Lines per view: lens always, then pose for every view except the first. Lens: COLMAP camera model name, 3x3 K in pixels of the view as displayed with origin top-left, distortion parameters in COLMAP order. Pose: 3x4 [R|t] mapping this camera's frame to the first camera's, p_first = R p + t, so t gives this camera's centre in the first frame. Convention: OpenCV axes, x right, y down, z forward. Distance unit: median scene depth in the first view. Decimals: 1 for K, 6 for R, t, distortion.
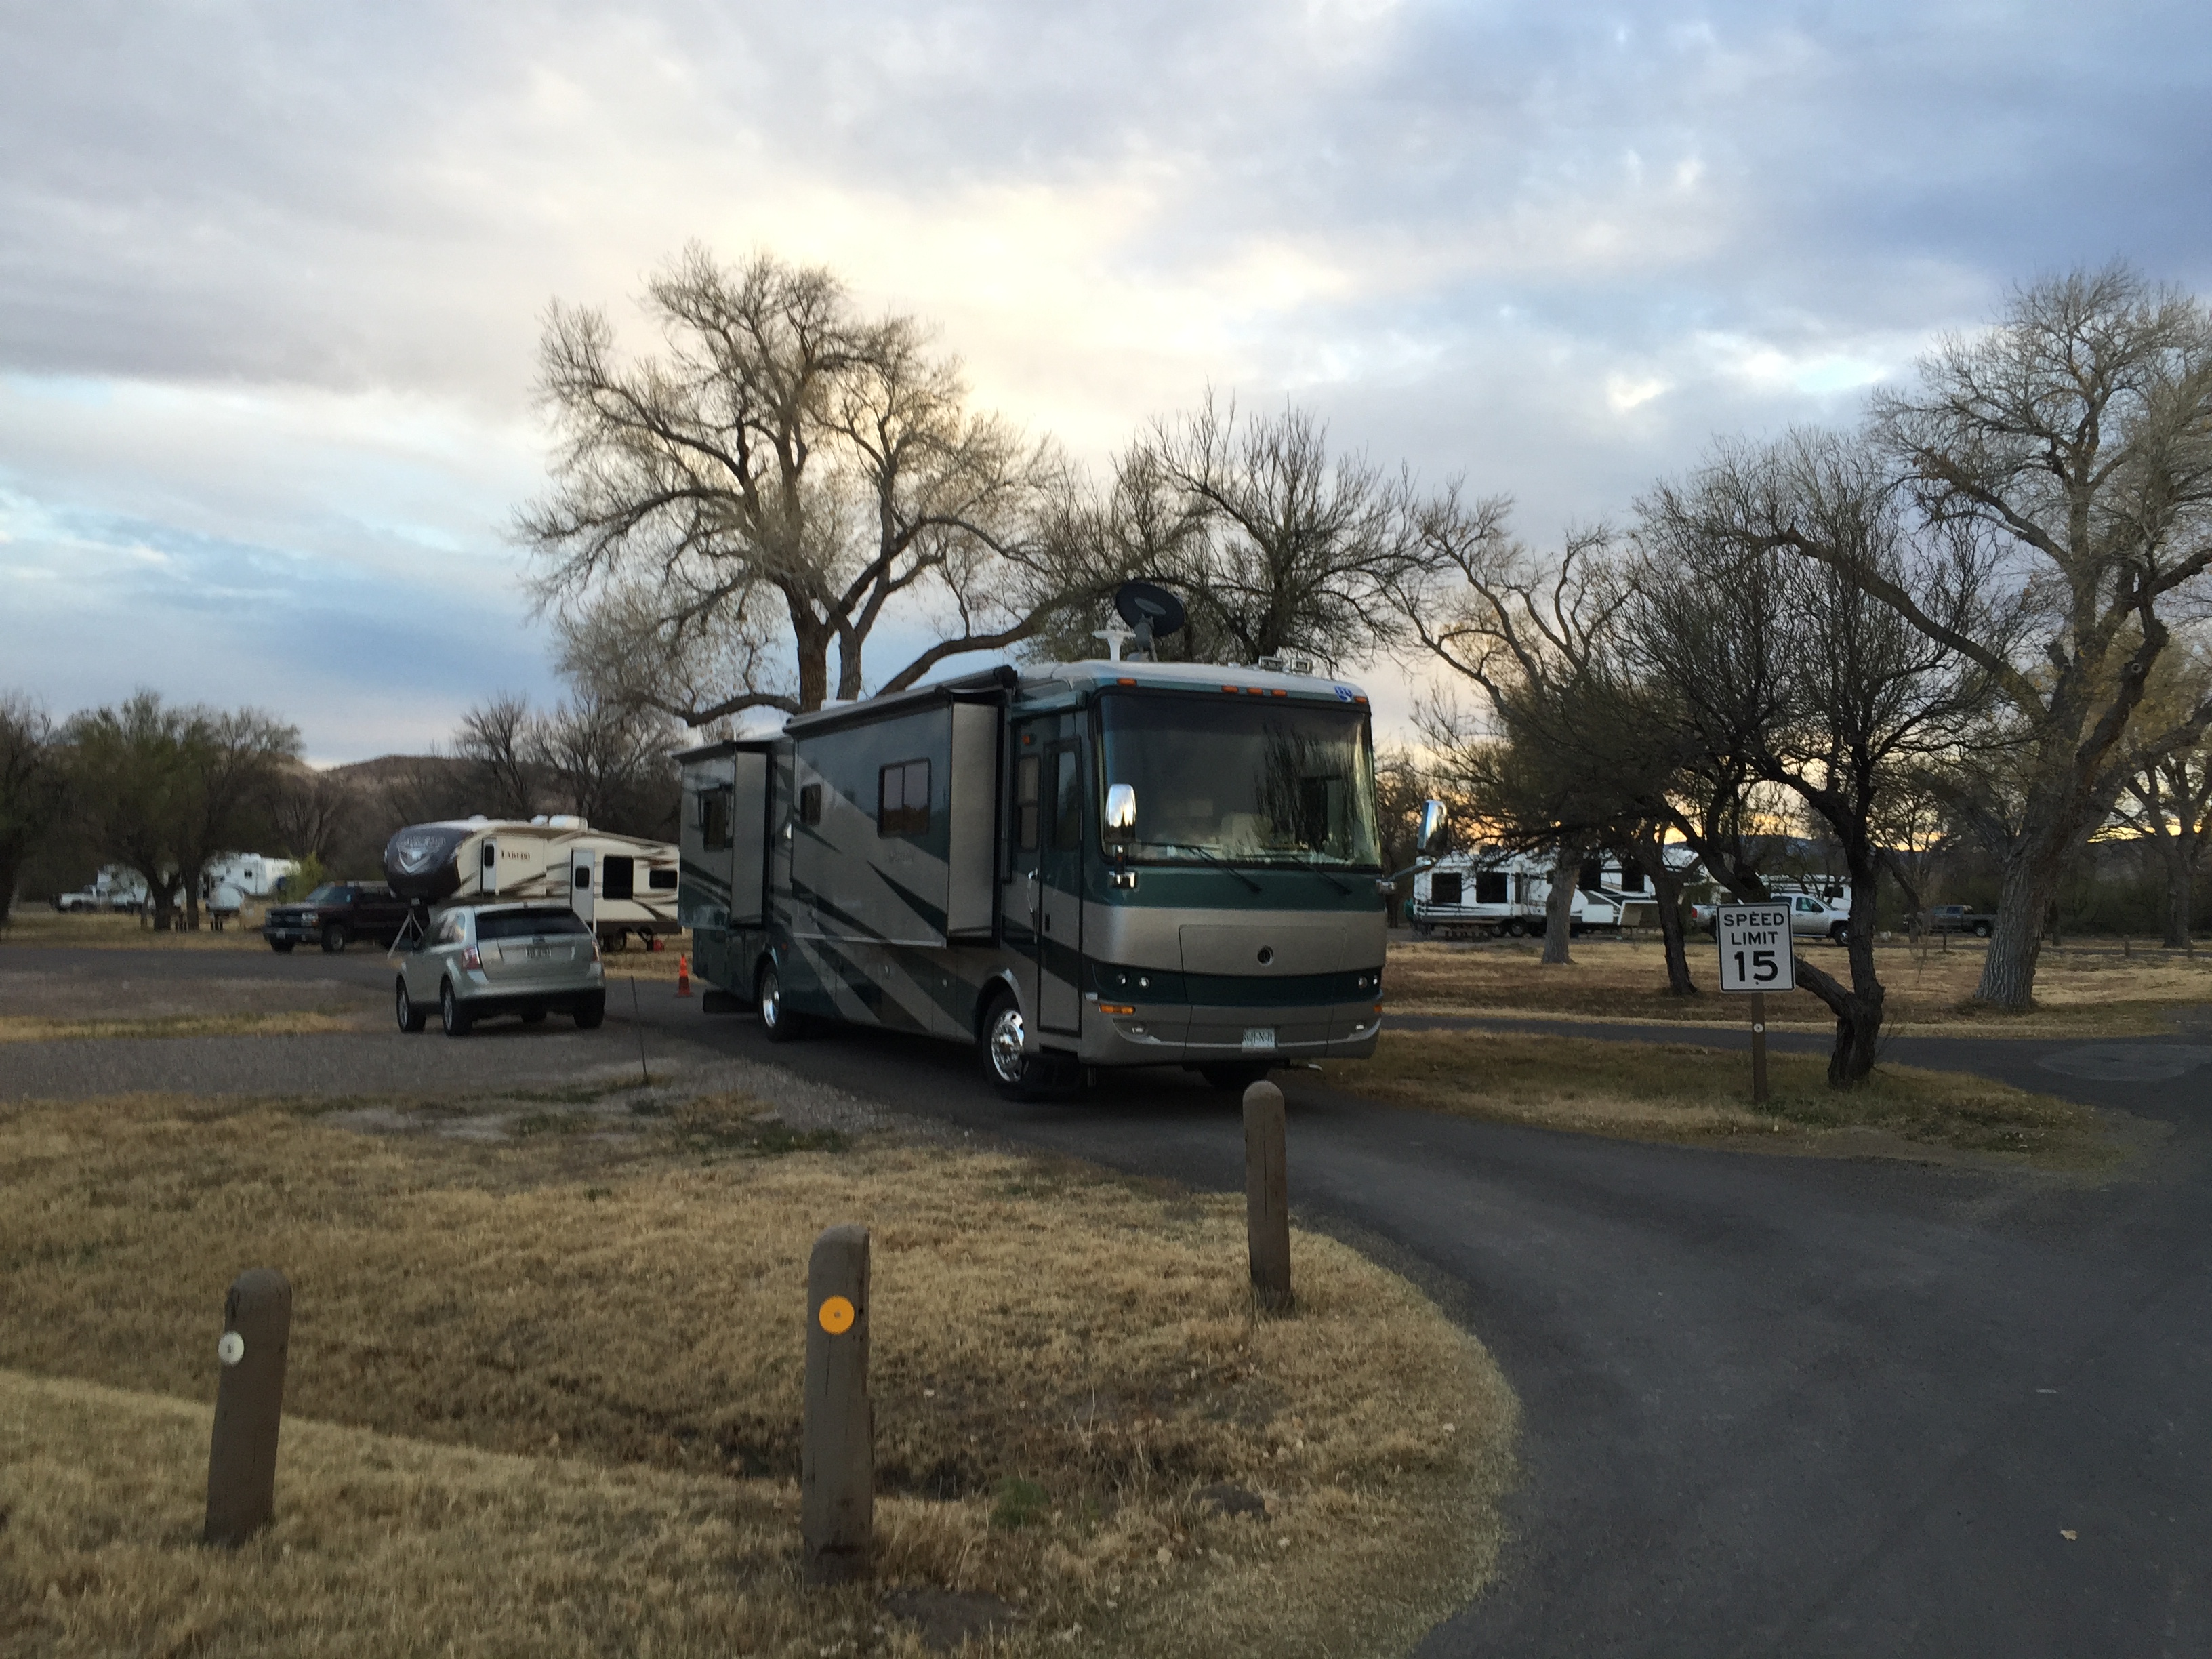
lens RADIAL K [[1802.5, 0, 1094.7], [0, 1802.5, 832.1], [0, 0, 1]] dist [0.069482, -0.106321]
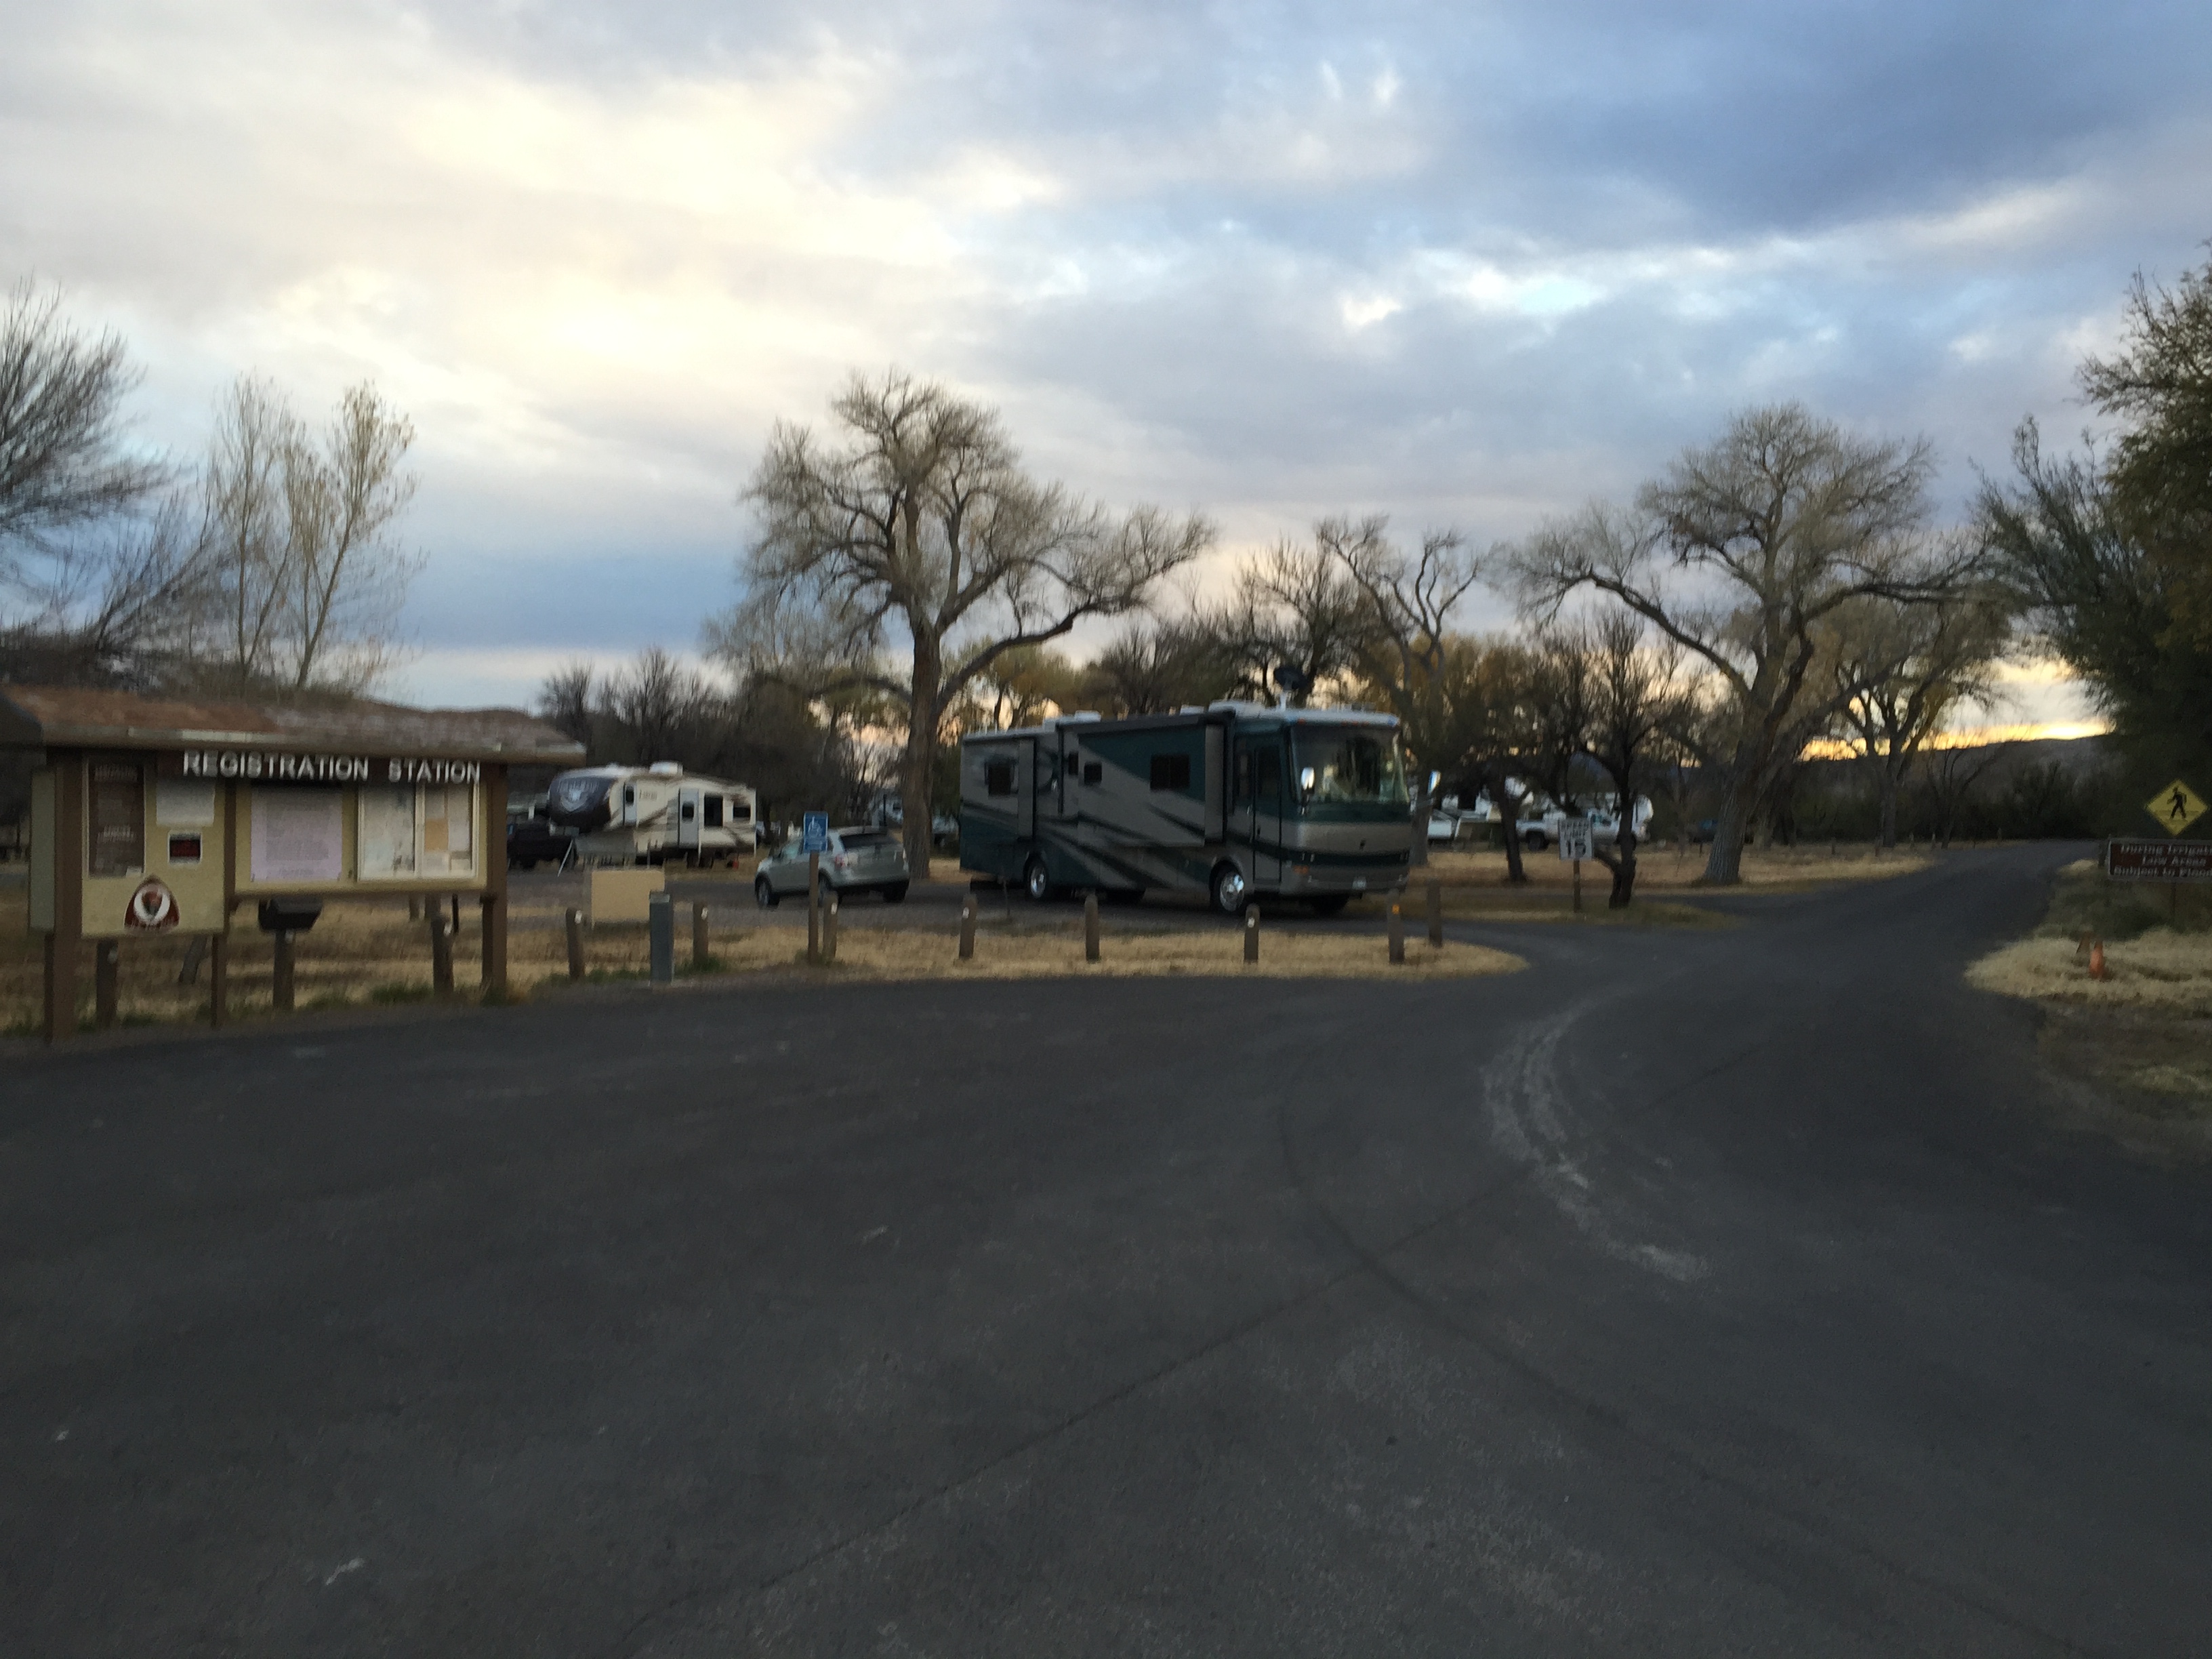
lens RADIAL K [[1830.7, 0, 1112.9], [0, 1830.7, 848.0], [0, 0, 1]] dist [0.008003, -0.053882]
pose [[0.993498, -0.015911, 0.112735, -0.184783], [0.010227, 0.998655, 0.050826, -0.017510], [-0.113392, -0.049342, 0.992324, -0.471674]]
